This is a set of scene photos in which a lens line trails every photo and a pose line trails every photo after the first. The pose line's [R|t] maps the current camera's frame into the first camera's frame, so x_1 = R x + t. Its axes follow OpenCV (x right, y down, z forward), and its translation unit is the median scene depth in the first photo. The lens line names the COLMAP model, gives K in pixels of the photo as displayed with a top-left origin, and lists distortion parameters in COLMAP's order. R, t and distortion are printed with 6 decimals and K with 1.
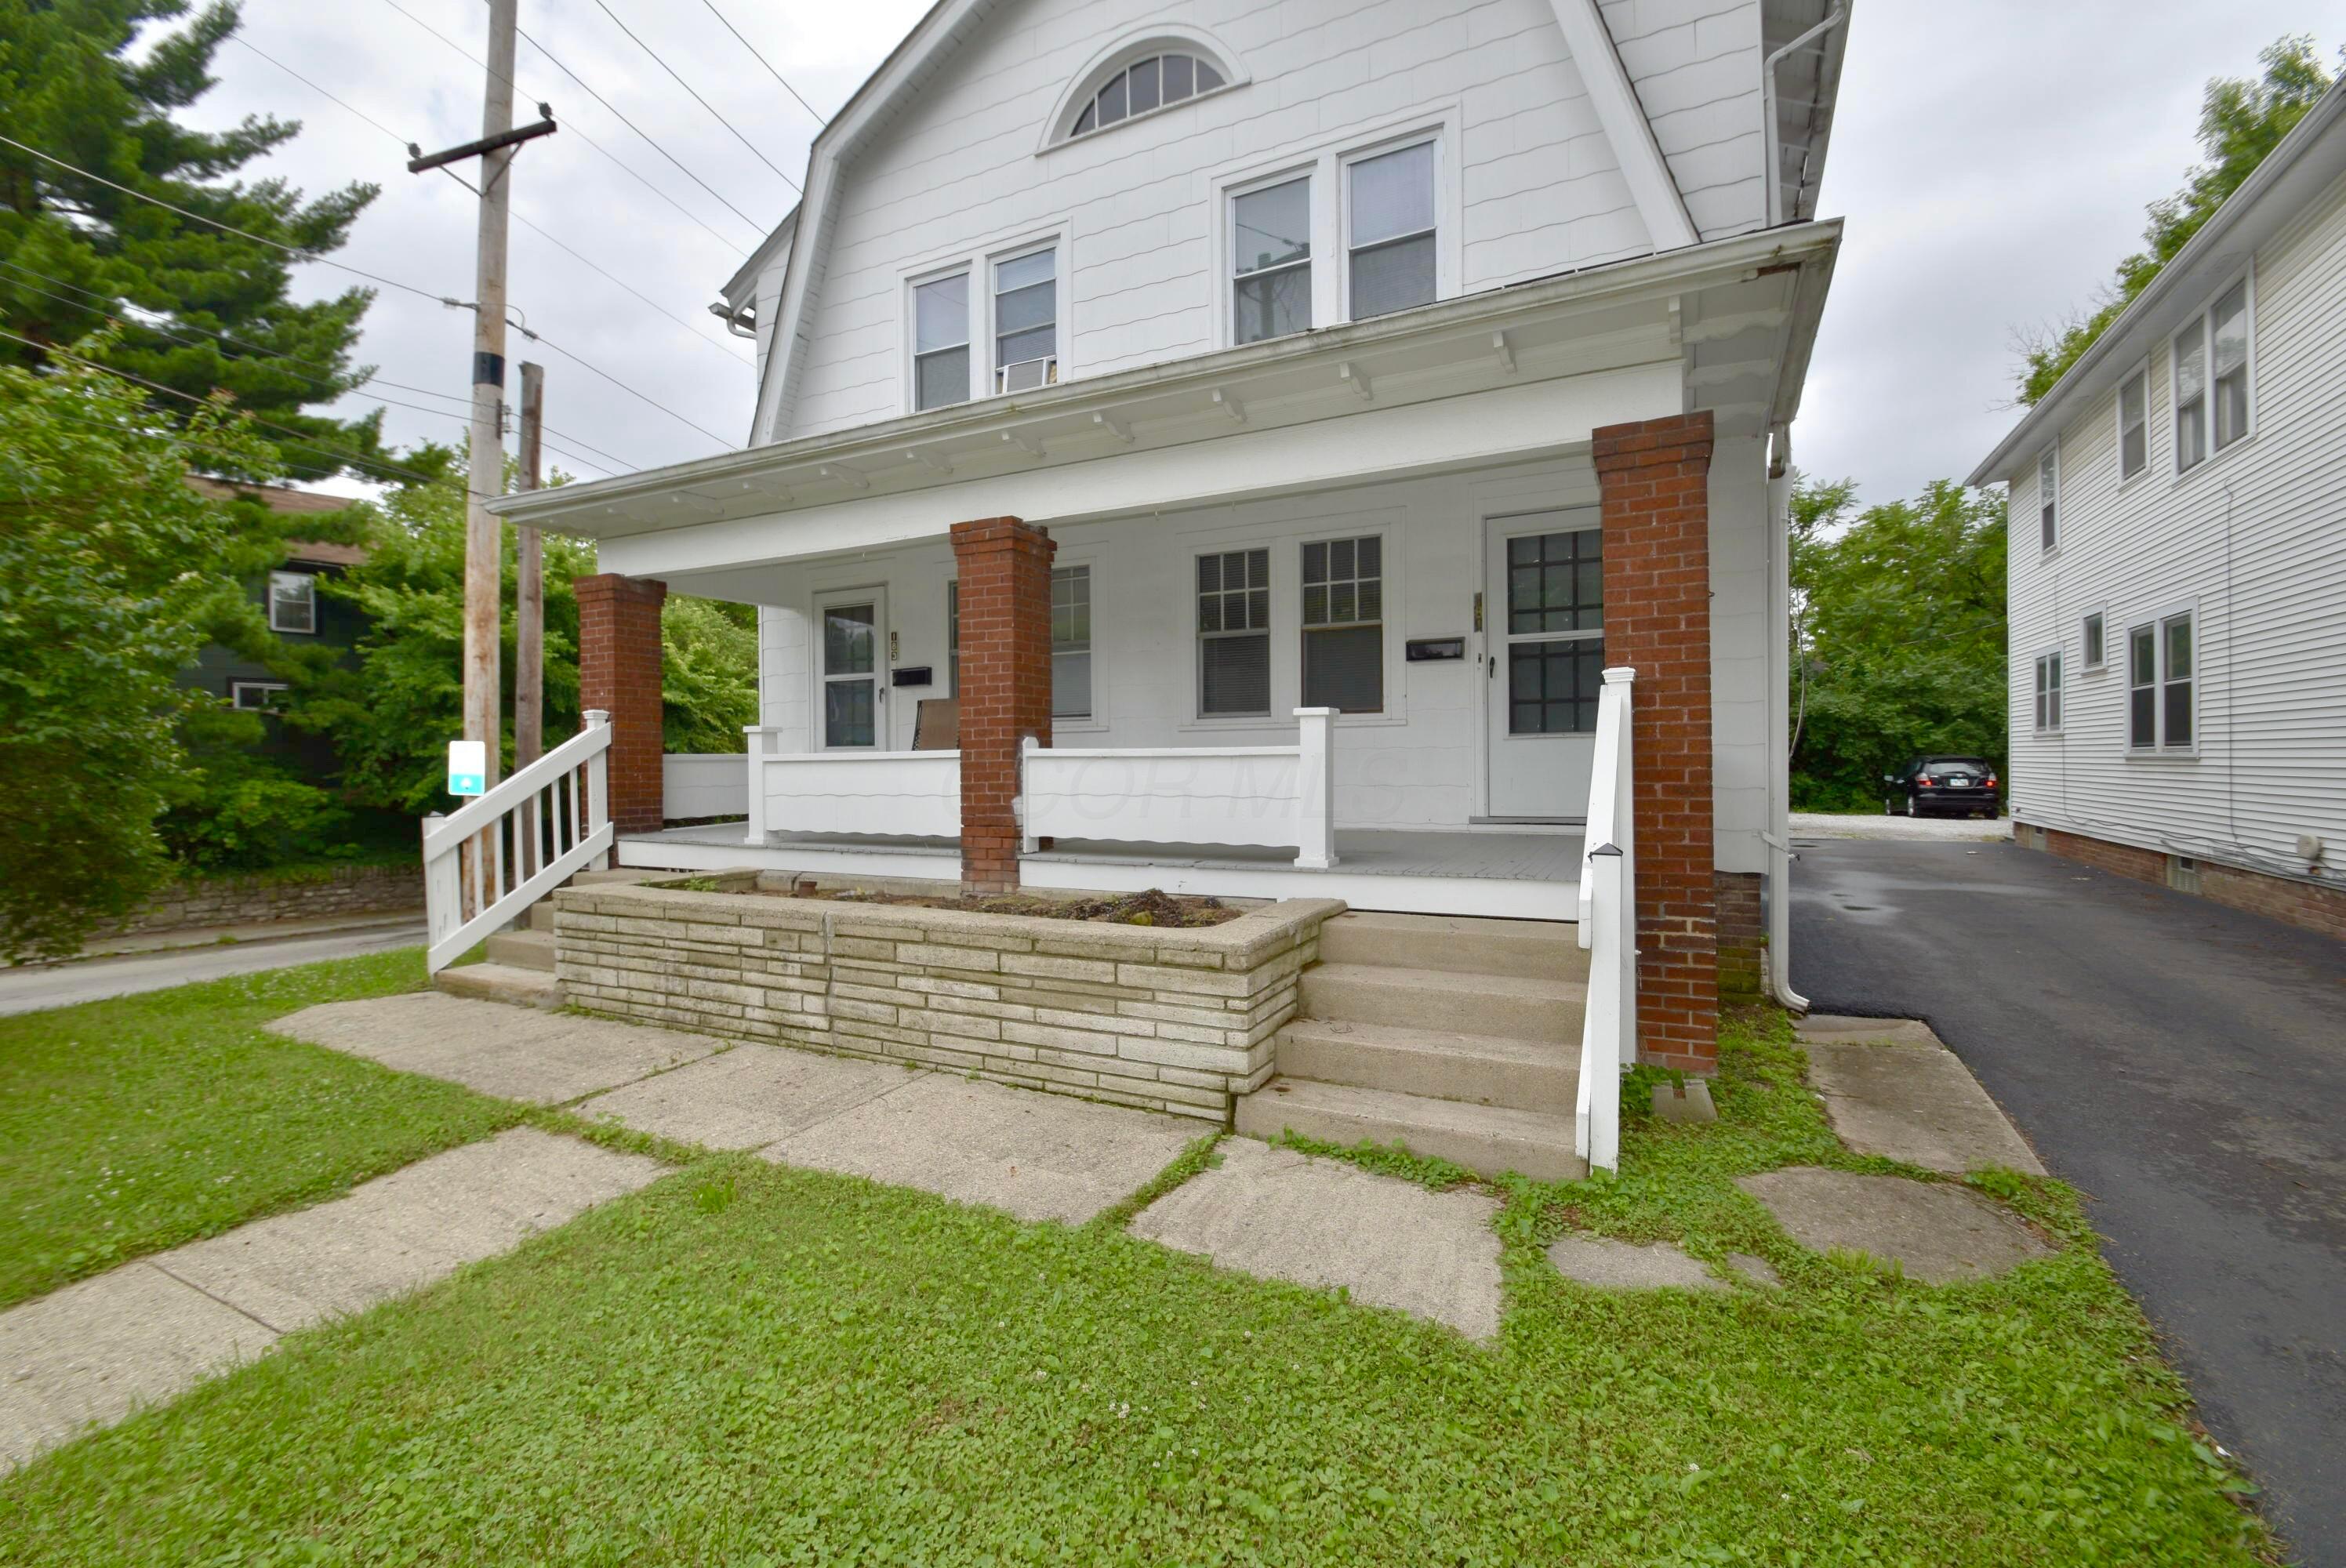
lens RADIAL K [[1022.7, 0, 1168.4], [0, 1022.7, 757.0], [0, 0, 1]] dist [0.001864, -0.005910]
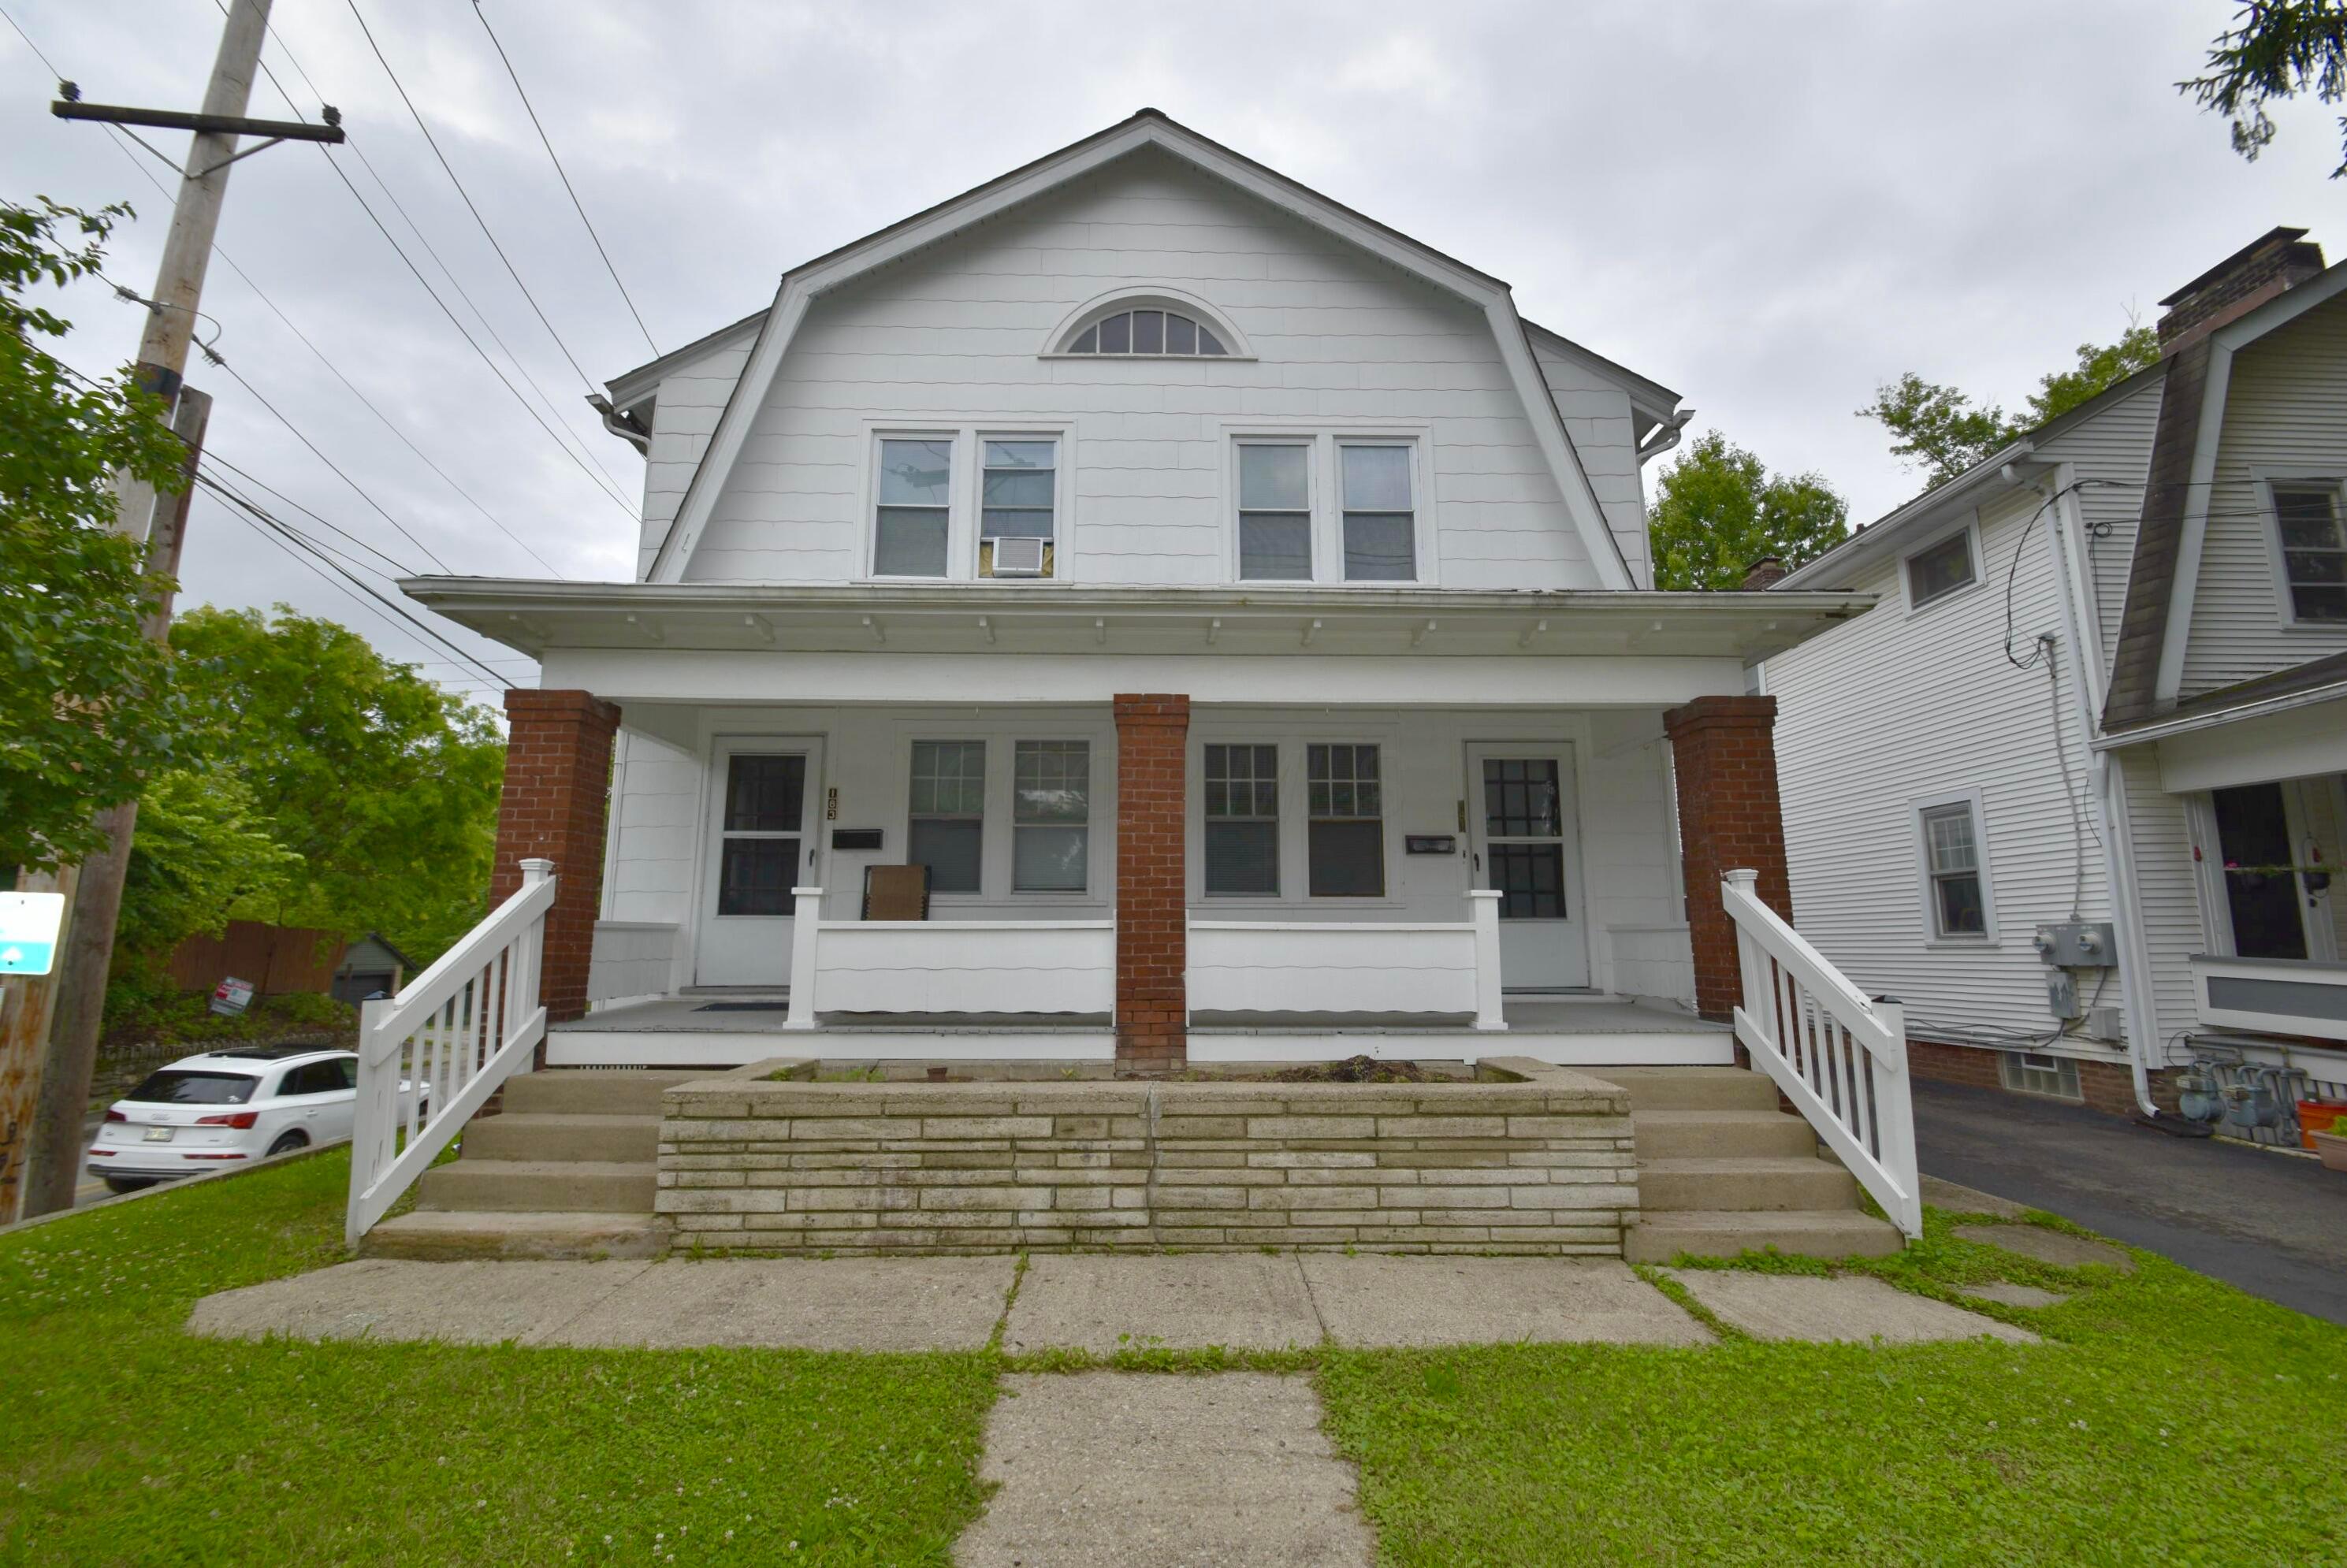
lens RADIAL K [[1023.1, 0, 1168.9], [0, 1023.1, 757.0], [0, 0, 1]] dist [0.001864, -0.005910]
pose [[0.881479, 0.097193, 0.462112, -0.718948], [-0.011927, 0.982860, -0.183969, 0.021854], [-0.472072, 0.156653, 0.867530, 0.123149]]
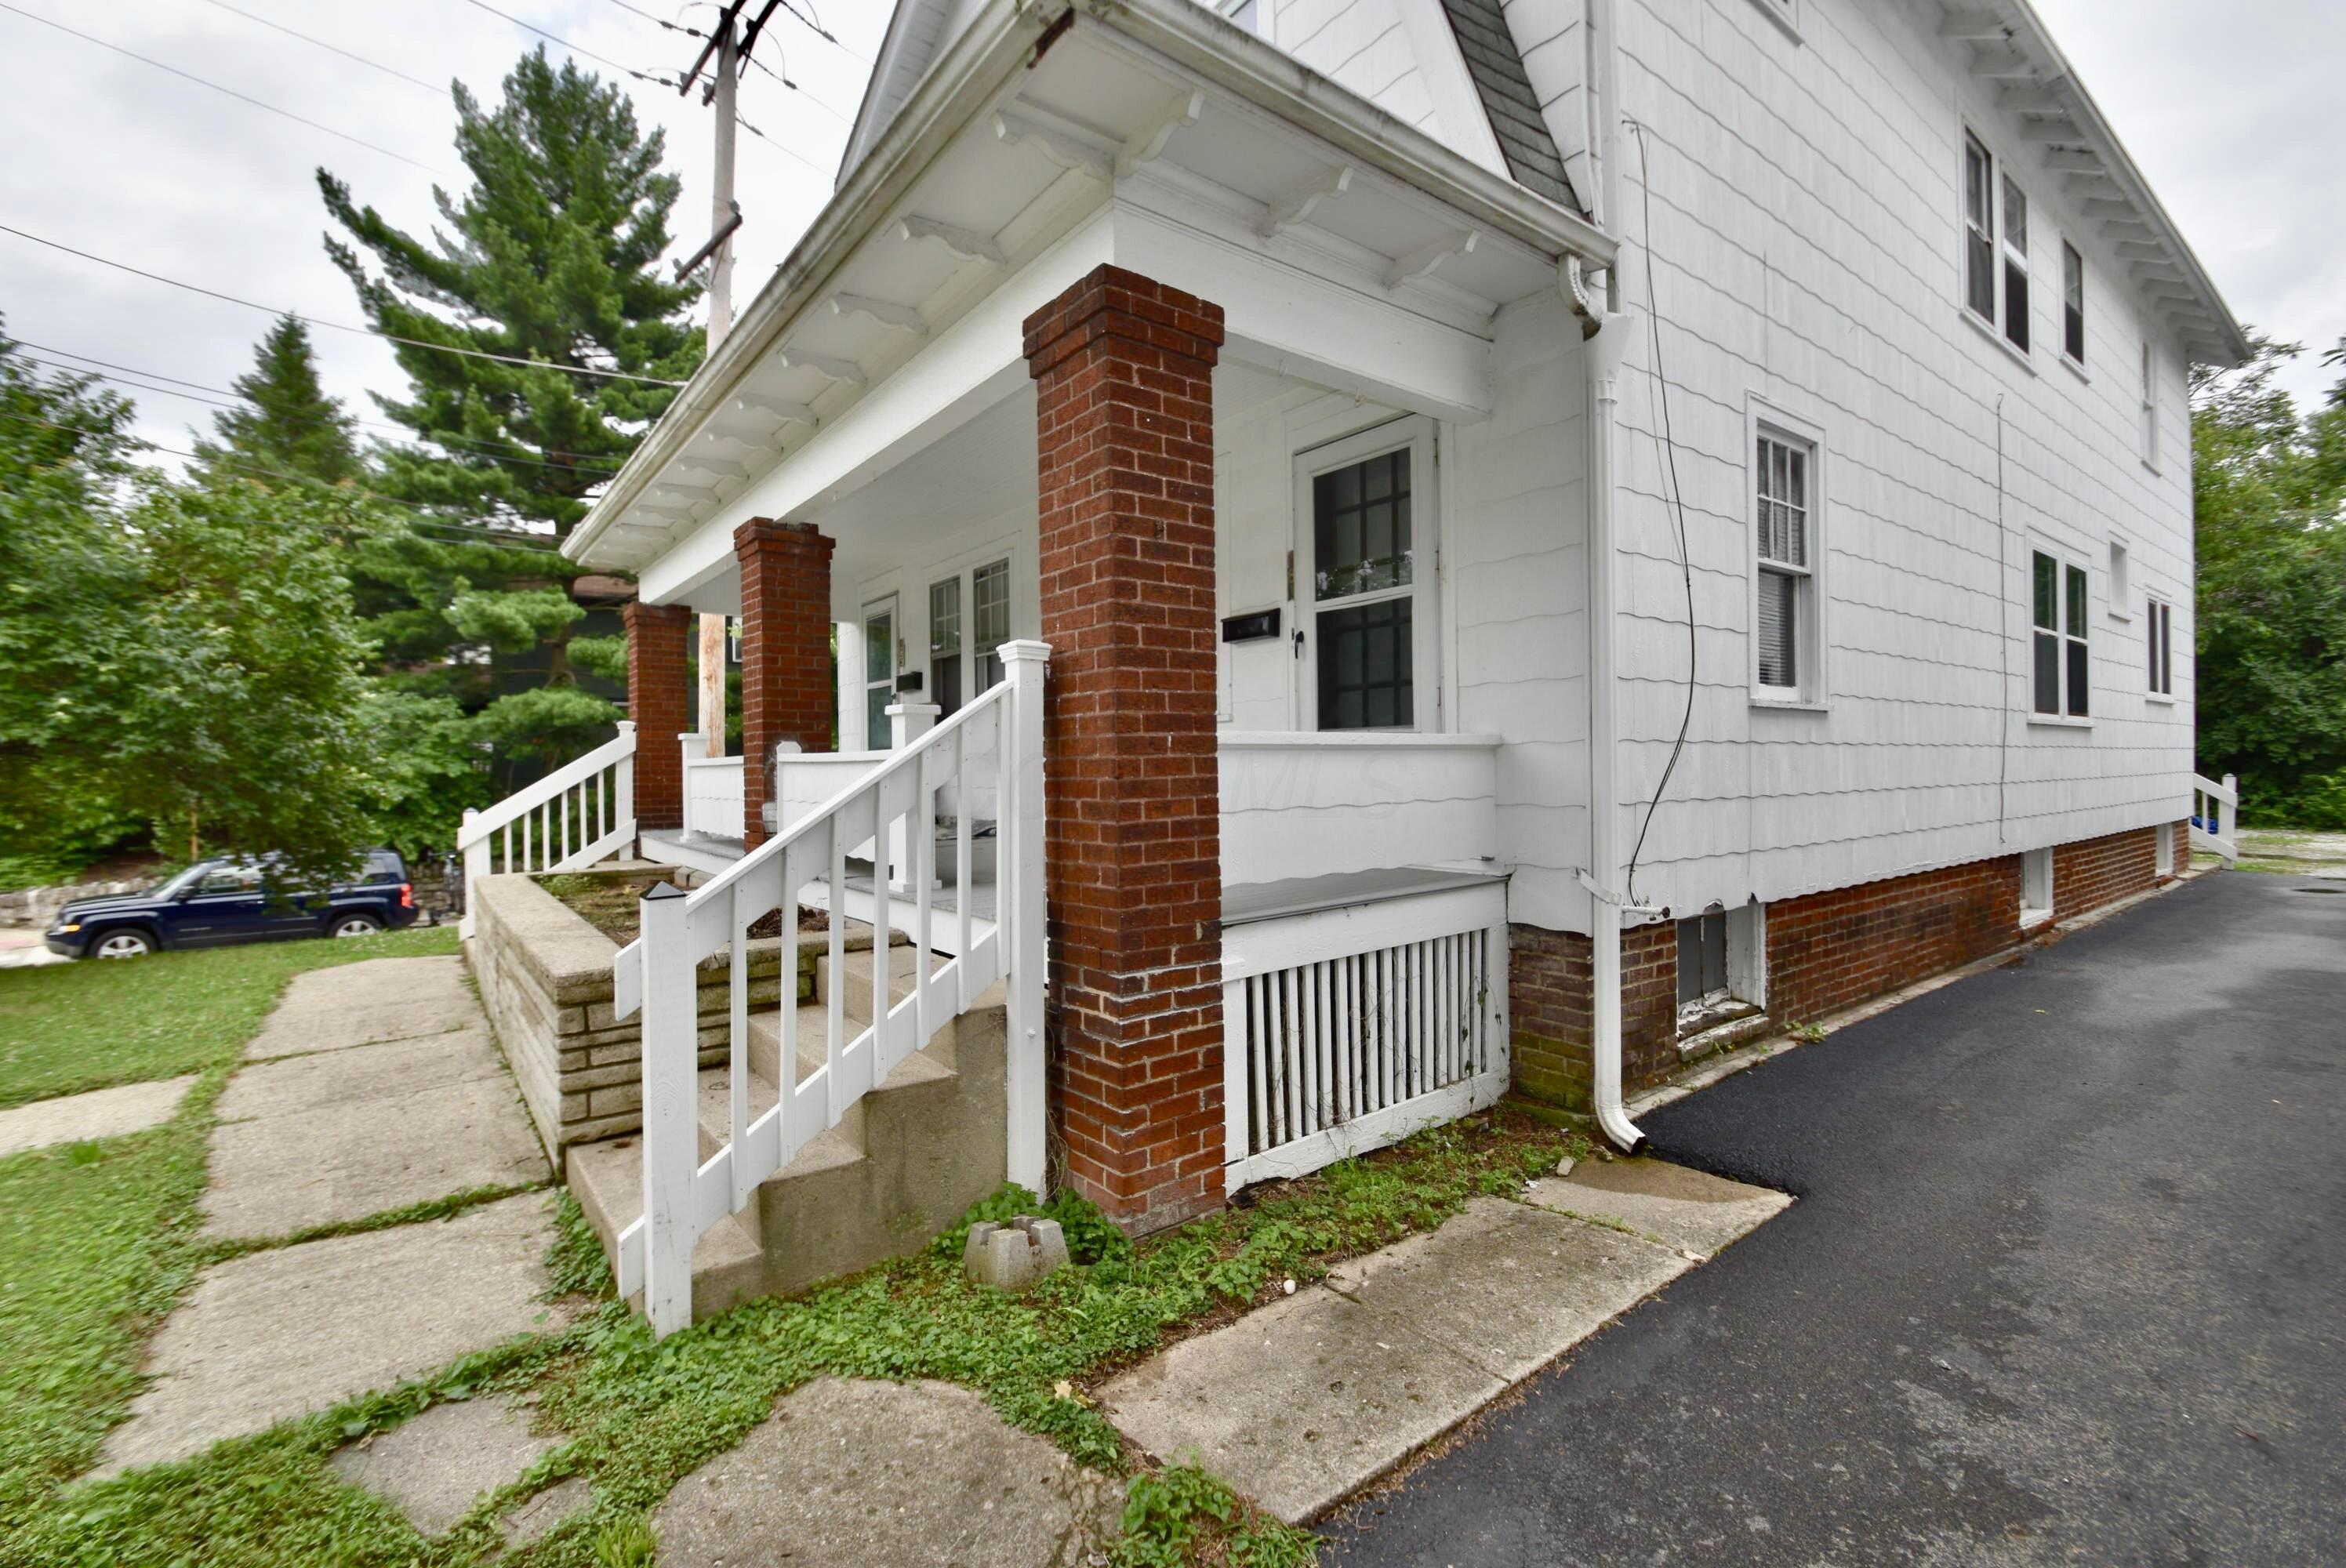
lens RADIAL K [[1021.3, 0, 1162.8], [0, 1021.3, 767.4], [0, 0, 1]] dist [0.002901, 0.000019]
pose [[0.902963, 0.000235, -0.429718, 0.688985], [0.004251, 0.999946, 0.009481, -0.003076], [0.429697, -0.010388, 0.902913, 0.312121]]
